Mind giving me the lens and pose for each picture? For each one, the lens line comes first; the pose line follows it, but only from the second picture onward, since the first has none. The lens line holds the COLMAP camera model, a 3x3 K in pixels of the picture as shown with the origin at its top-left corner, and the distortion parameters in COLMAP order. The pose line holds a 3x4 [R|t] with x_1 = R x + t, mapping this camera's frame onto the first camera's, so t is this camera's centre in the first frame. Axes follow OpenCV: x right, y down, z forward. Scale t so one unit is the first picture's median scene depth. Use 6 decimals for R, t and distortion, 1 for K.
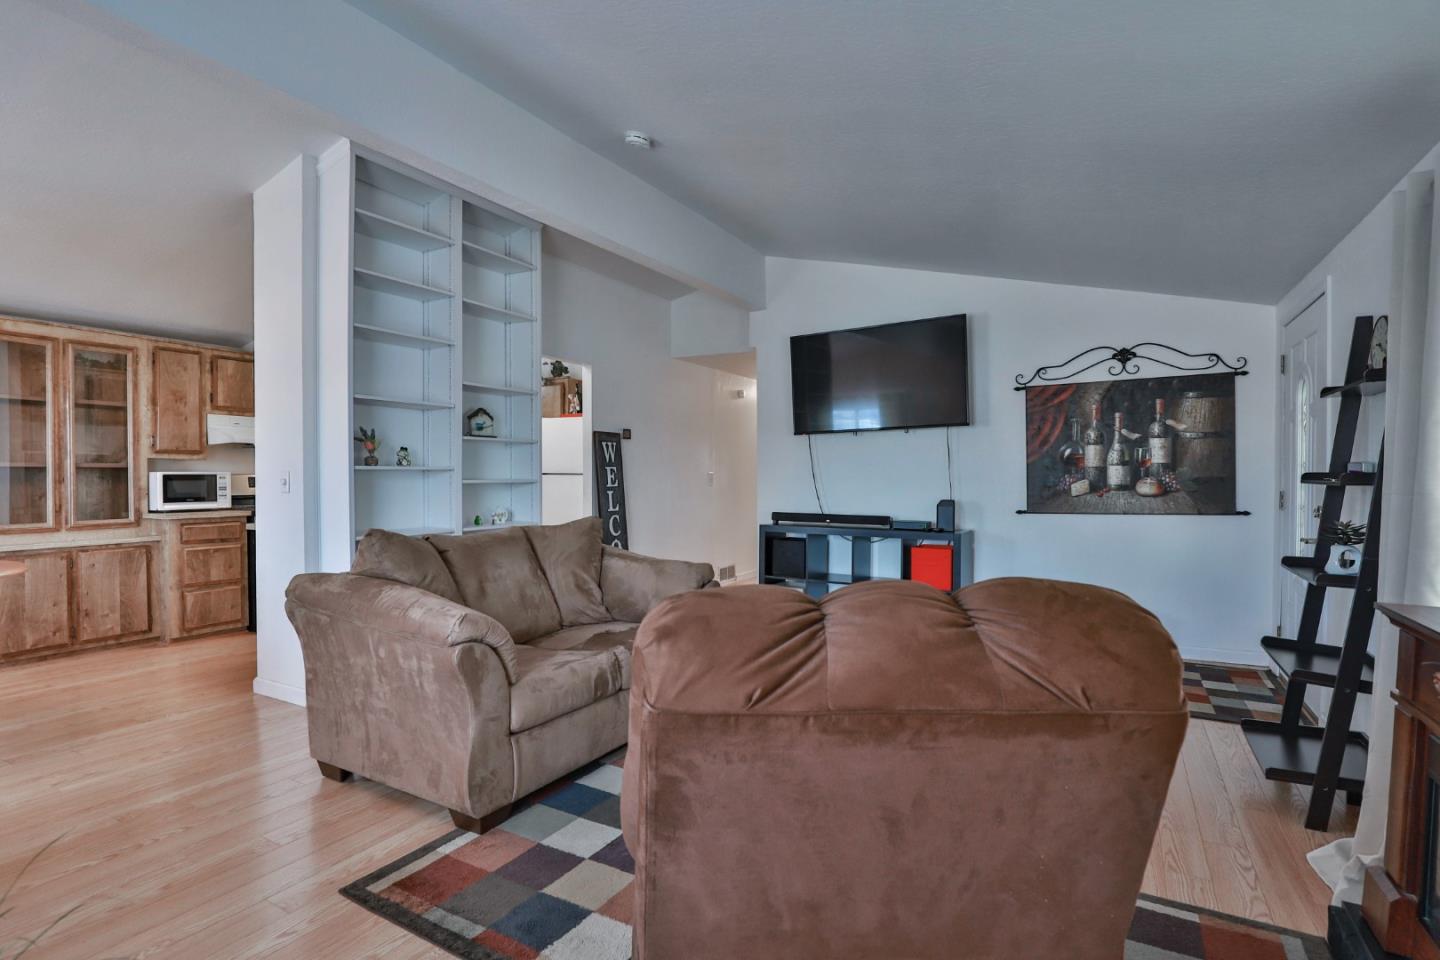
lens RADIAL K [[702.7, 0, 718.5], [0, 702.7, 488.8], [0, 0, 1]] dist [-0.036678, 0.007346]
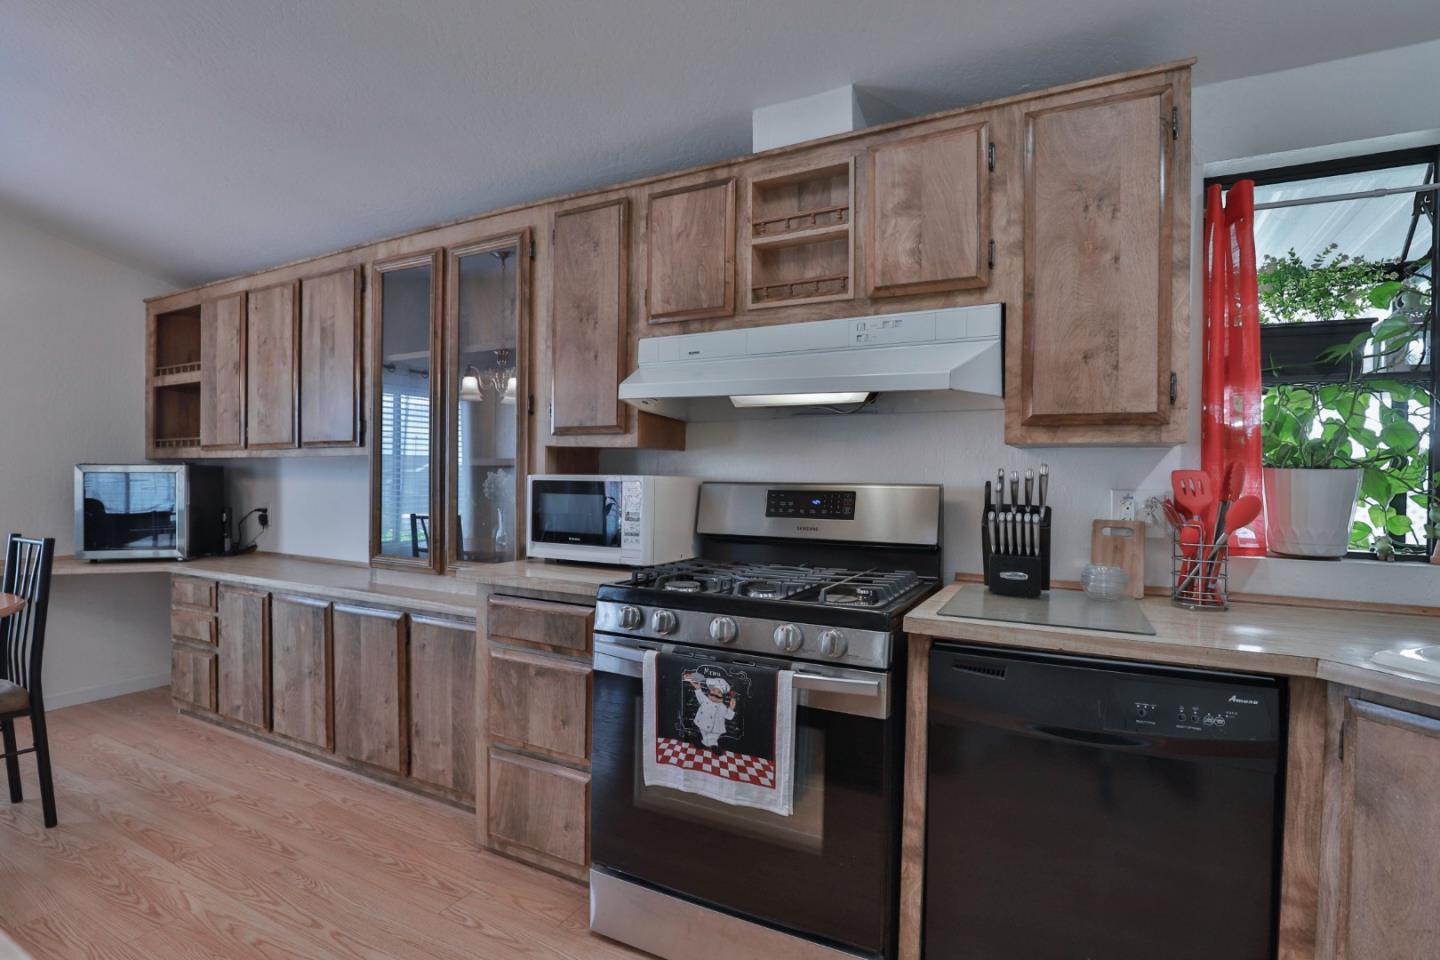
lens RADIAL K [[702.7, 0, 717.1], [0, 702.7, 484.8], [0, 0, 1]] dist [-0.036678, 0.007346]
pose [[-0.000447, 0.001734, -0.999998, -0.336175], [-0.041334, 0.999144, 0.001751, -0.024046], [0.999145, 0.041335, -0.000375, 1.130411]]
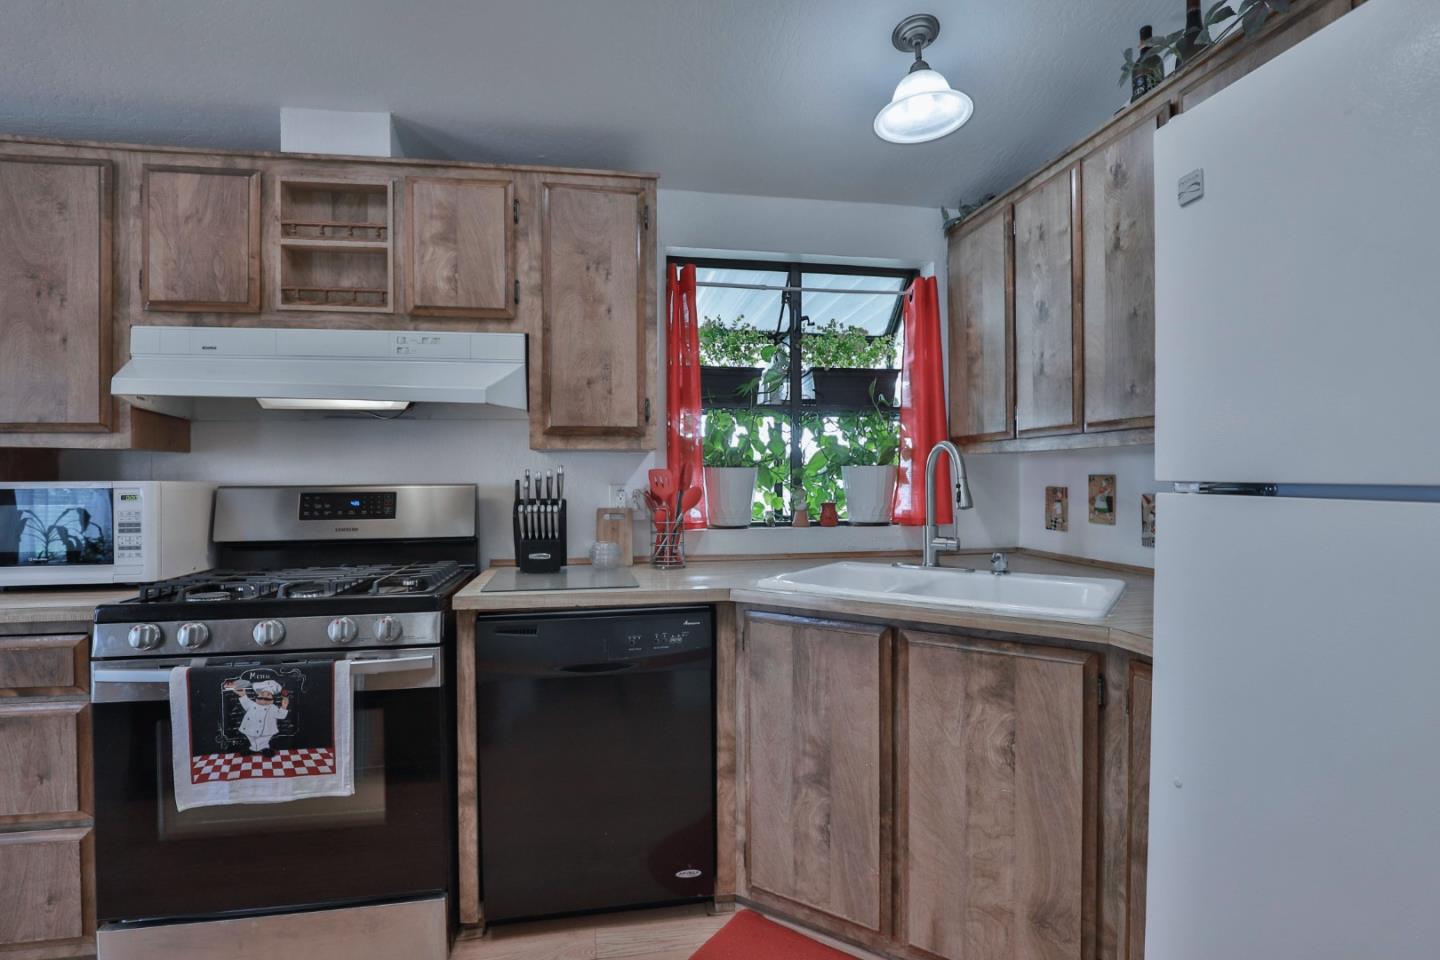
lens RADIAL K [[702.7, 0, 719.4], [0, 702.7, 484.4], [0, 0, 1]] dist [-0.036678, 0.007346]
pose [[0.619171, -0.006346, -0.785231, -0.276330], [-0.011142, 0.999796, -0.016866, -0.022245], [0.785177, 0.019192, 0.618974, 1.098731]]
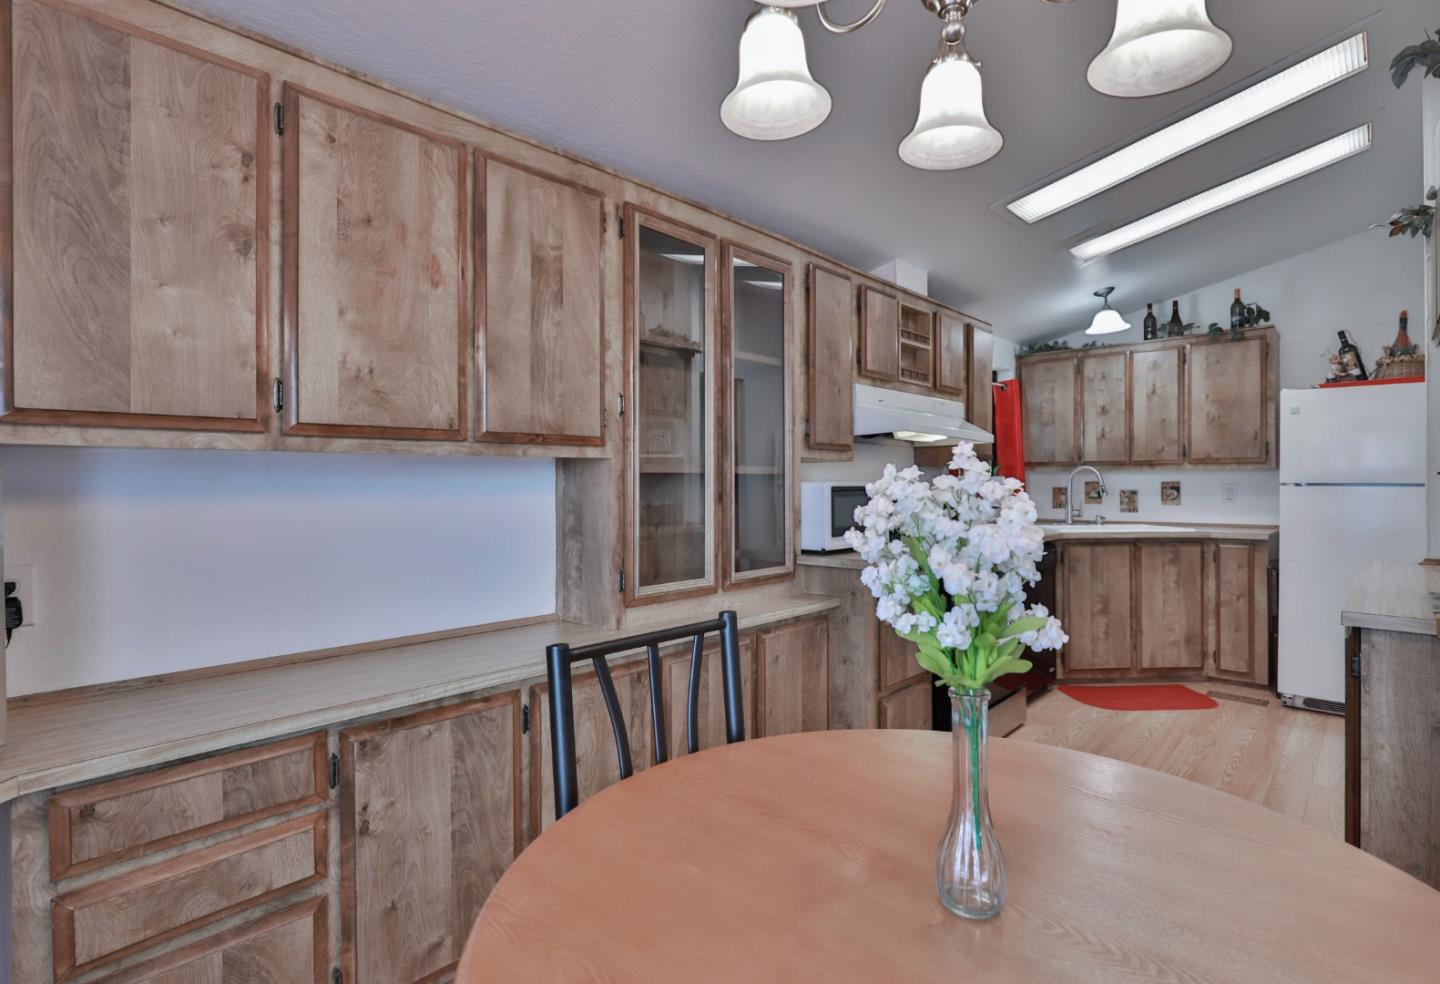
lens RADIAL K [[728.1, 0, 737.9], [0, 728.1, 481.2], [0, 0, 1]] dist [-0.013434, 0.000368]
pose [[0.971172, -0.012659, -0.238044, -0.743339], [0.004626, 0.999402, -0.034276, -0.005505], [0.238335, 0.032186, 0.970649, 0.409641]]
